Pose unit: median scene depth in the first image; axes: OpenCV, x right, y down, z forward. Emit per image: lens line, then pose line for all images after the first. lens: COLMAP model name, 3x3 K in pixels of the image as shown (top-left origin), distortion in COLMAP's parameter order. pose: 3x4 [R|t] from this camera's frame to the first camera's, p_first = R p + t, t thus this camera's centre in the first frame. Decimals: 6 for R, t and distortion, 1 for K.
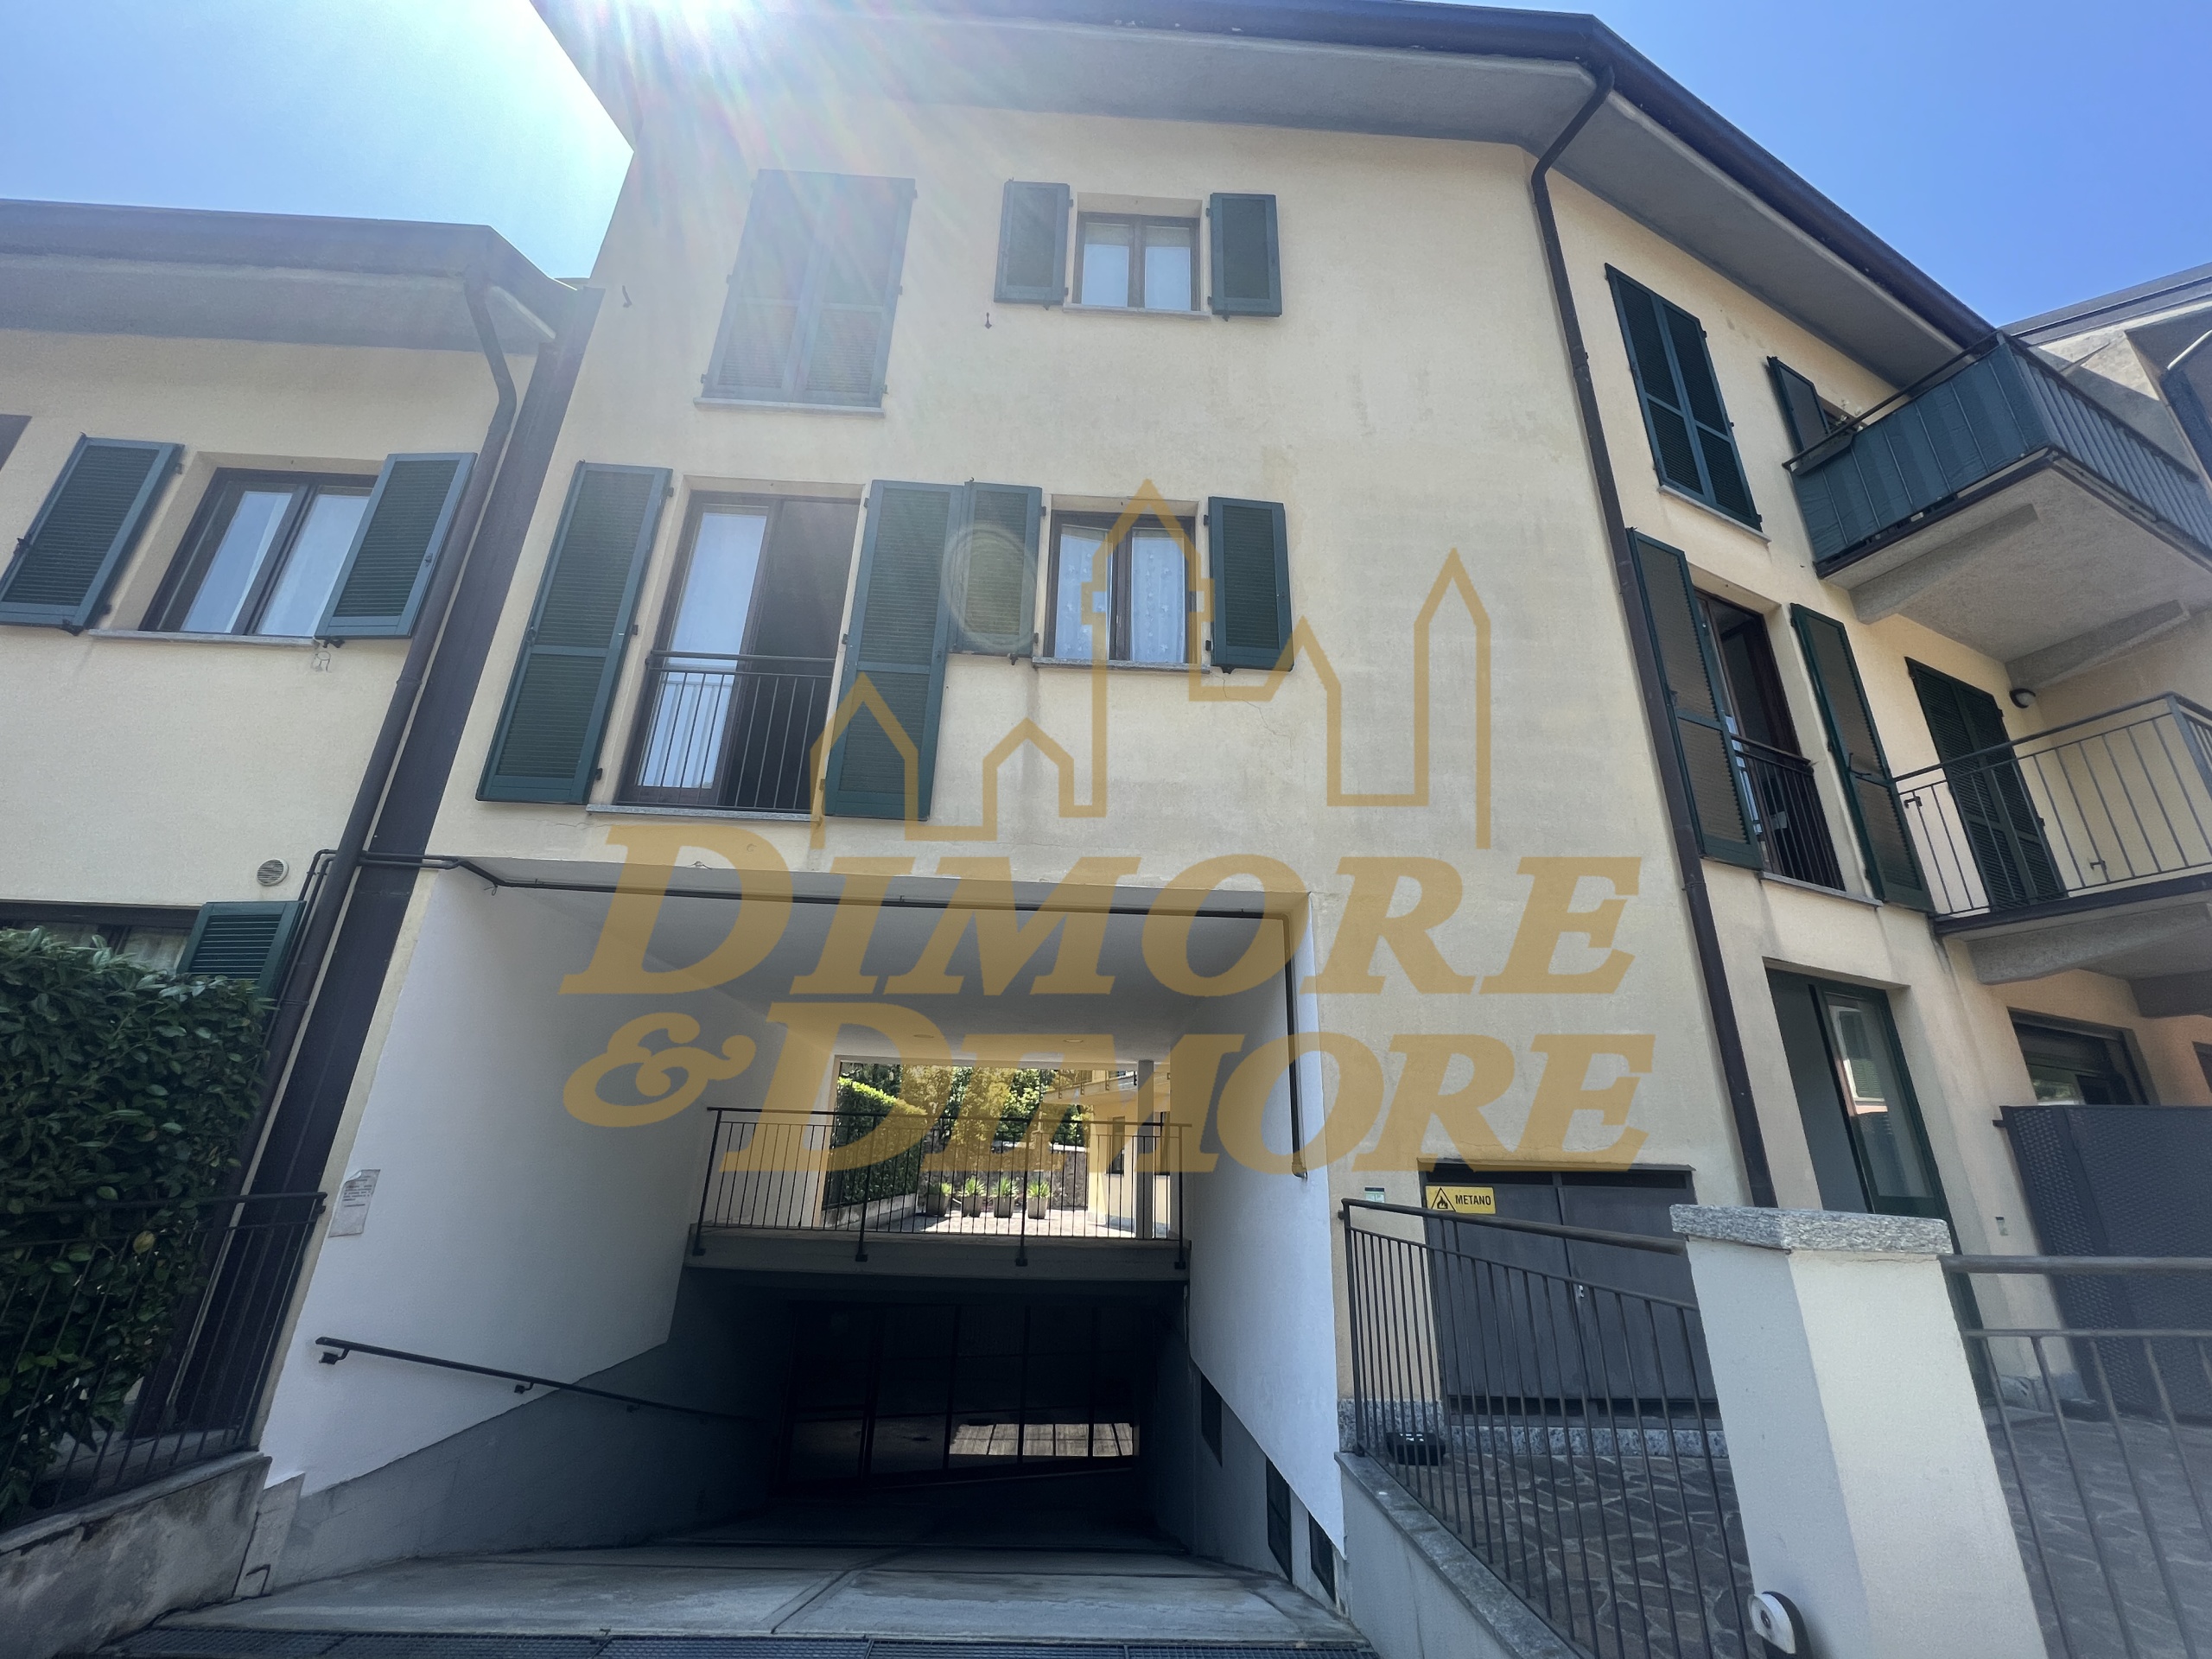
lens RADIAL K [[888.3, 0, 1101.5], [0, 888.3, 828.9], [0, 0, 1]] dist [-0.001781, 0.000212]
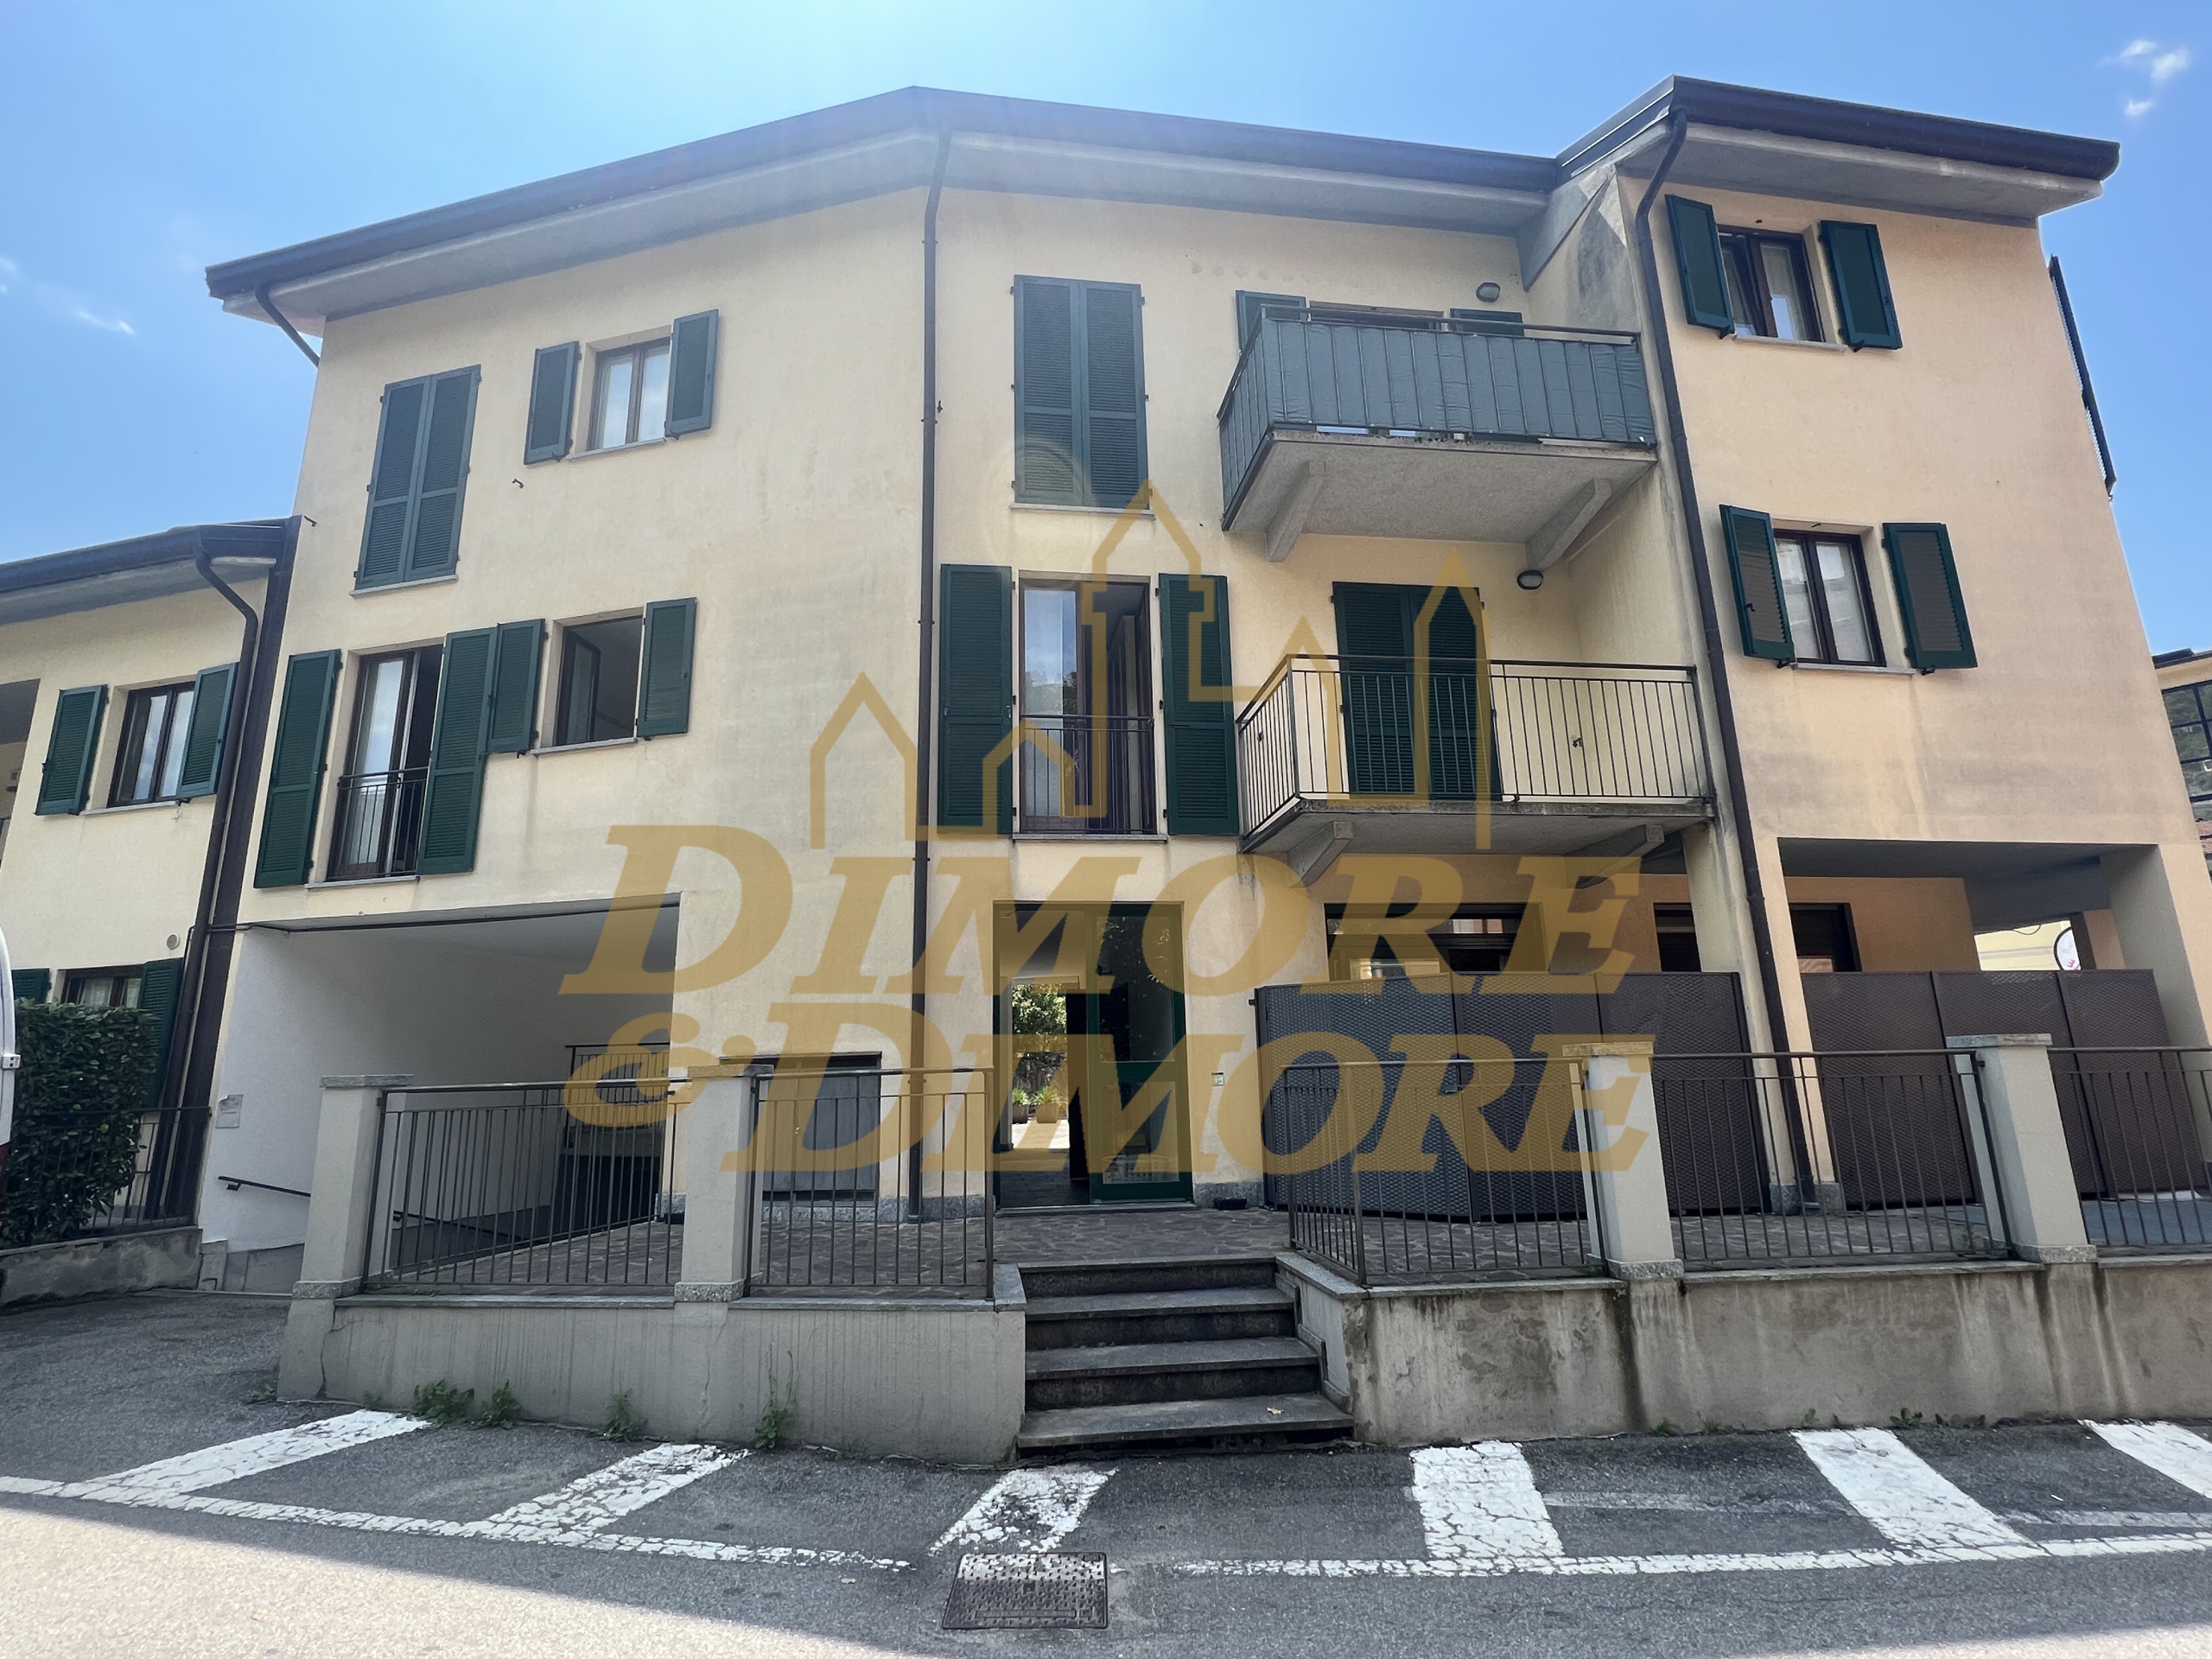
lens RADIAL K [[1066.8, 0, 1094.3], [0, 1066.8, 834.8], [0, 0, 1]] dist [-0.002191, 0.000054]
pose [[0.955723, -0.113964, -0.271304, 1.343108], [0.150290, 0.981687, 0.117059, -0.124331], [0.252995, -0.152650, 0.955349, -0.516603]]
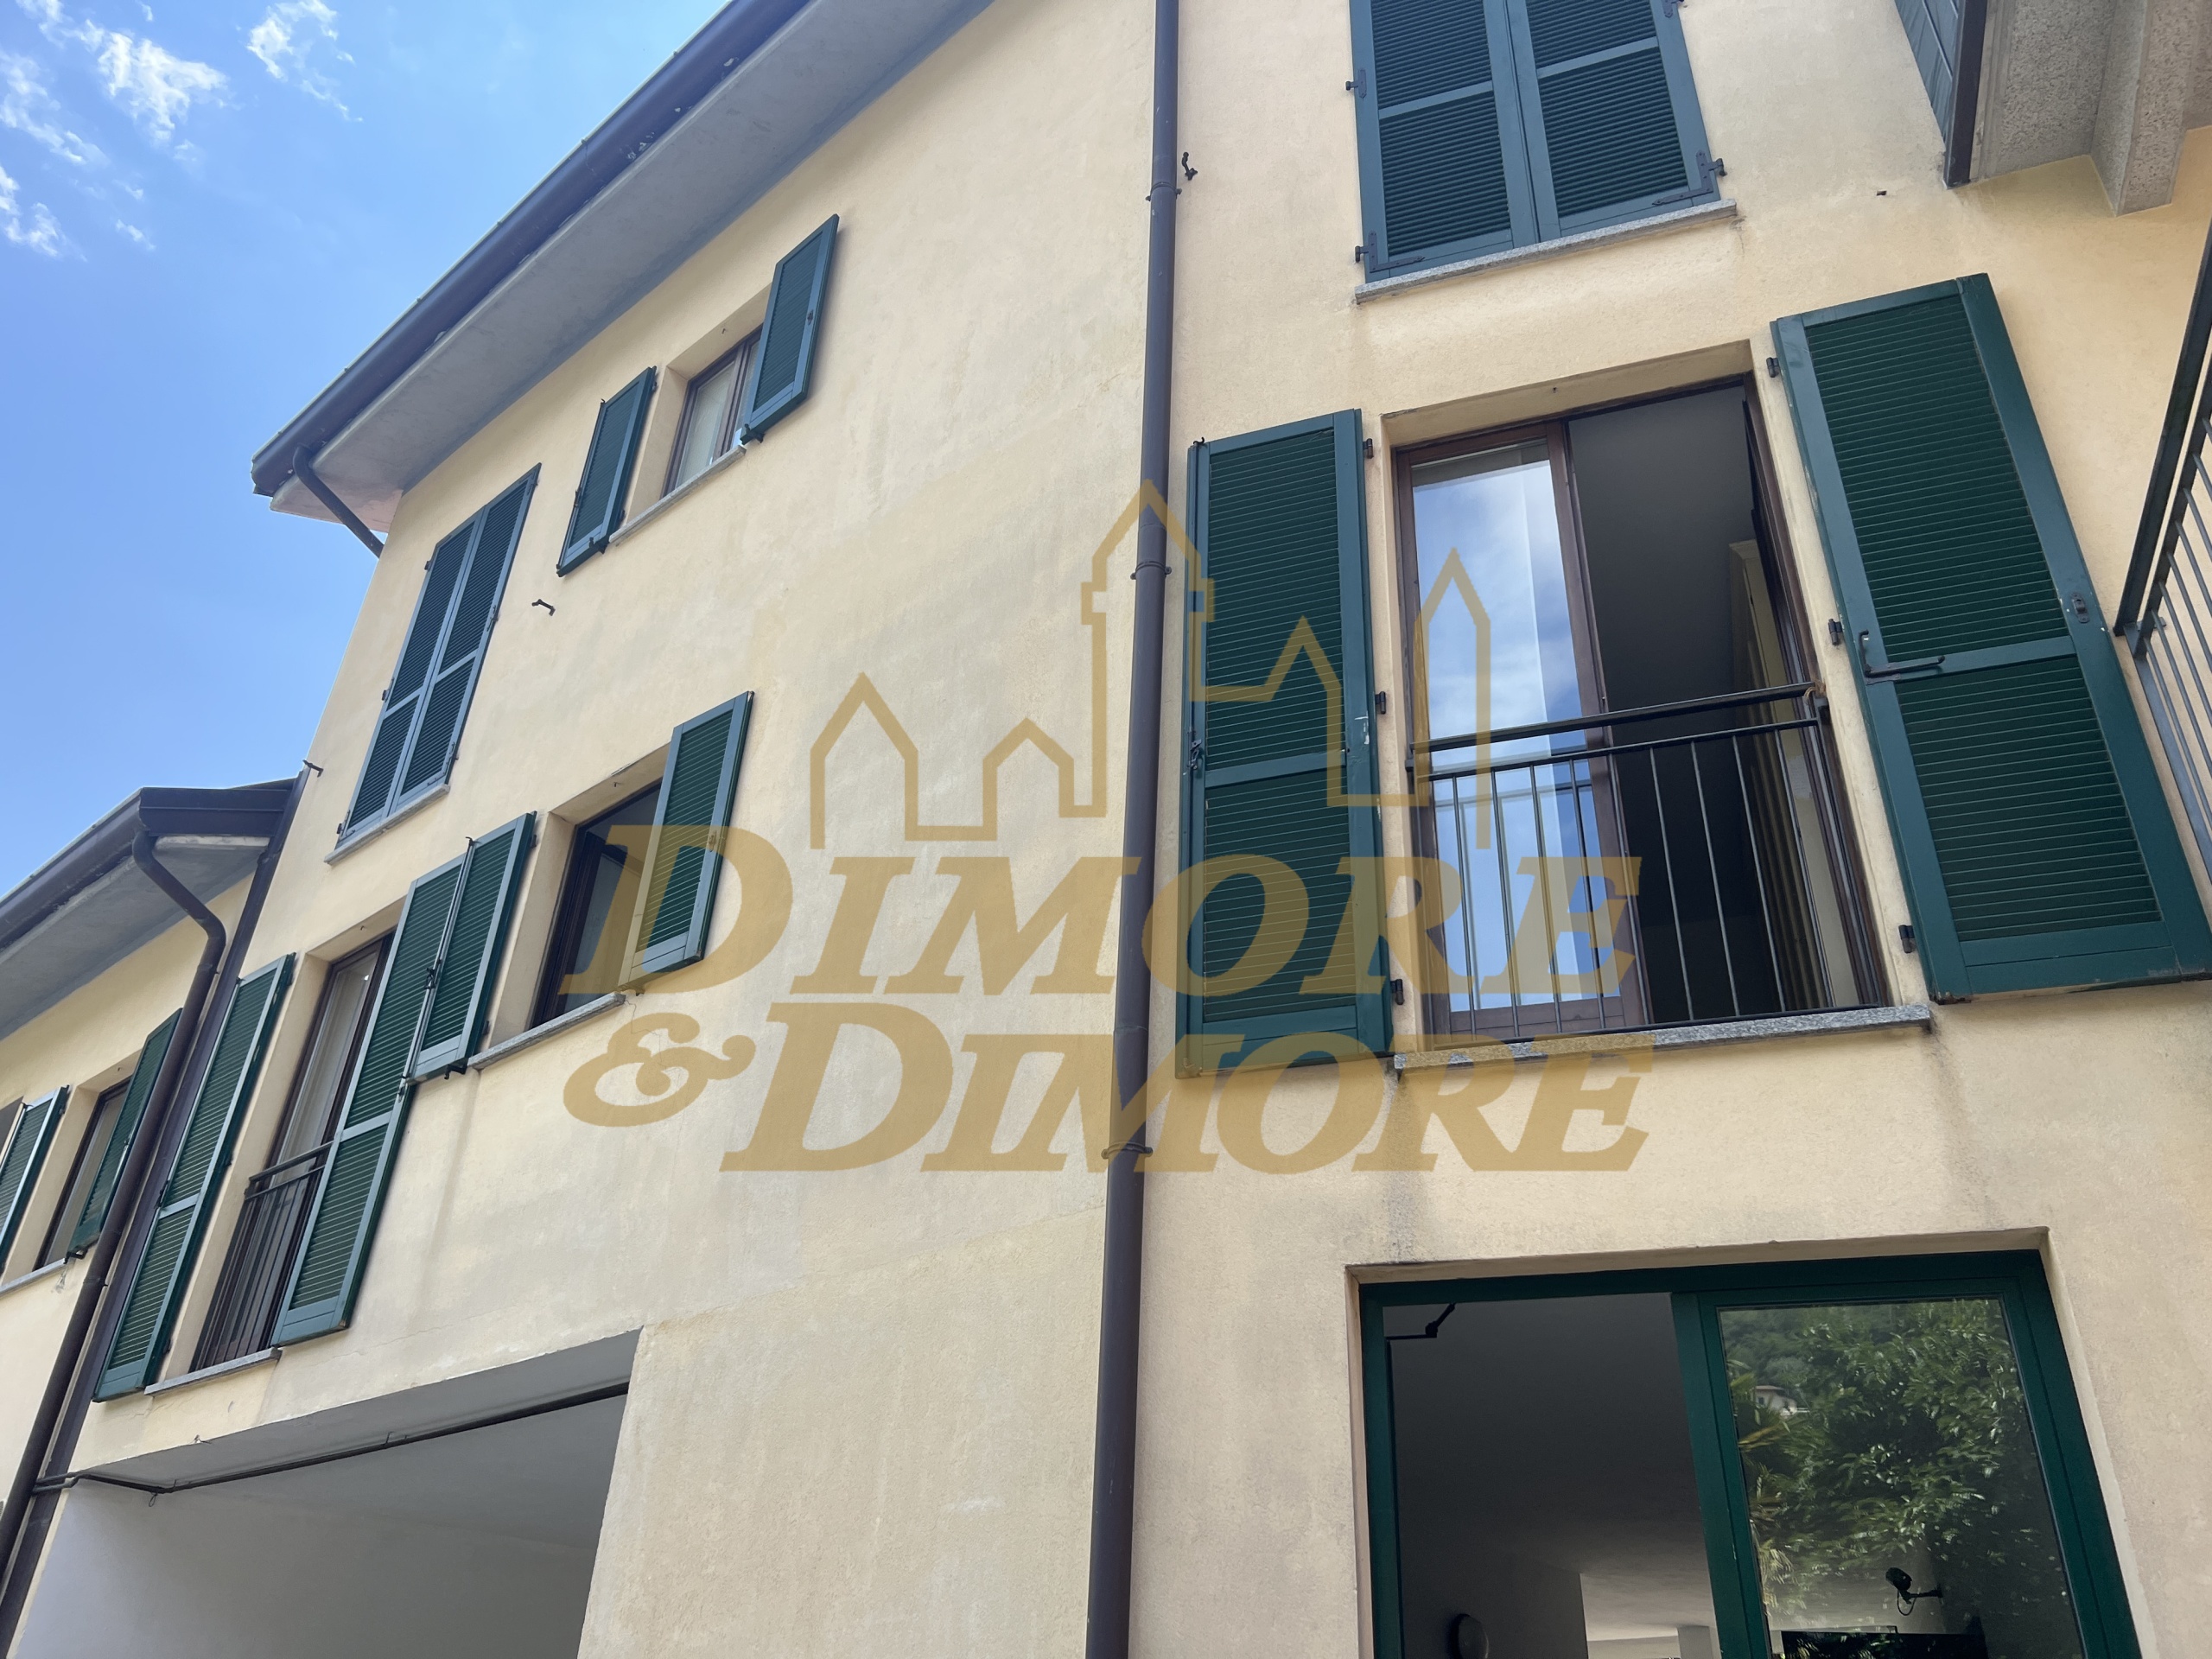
lens RADIAL K [[1682.6, 0, 1108.1], [0, 1682.6, 828.8], [0, 0, 1]] dist [0.052363, -0.073462]
pose [[0.726277, -0.362937, -0.583779, 1.204865], [0.232470, 0.928897, -0.288283, 0.154049], [0.646900, 0.073662, 0.759009, 0.286513]]
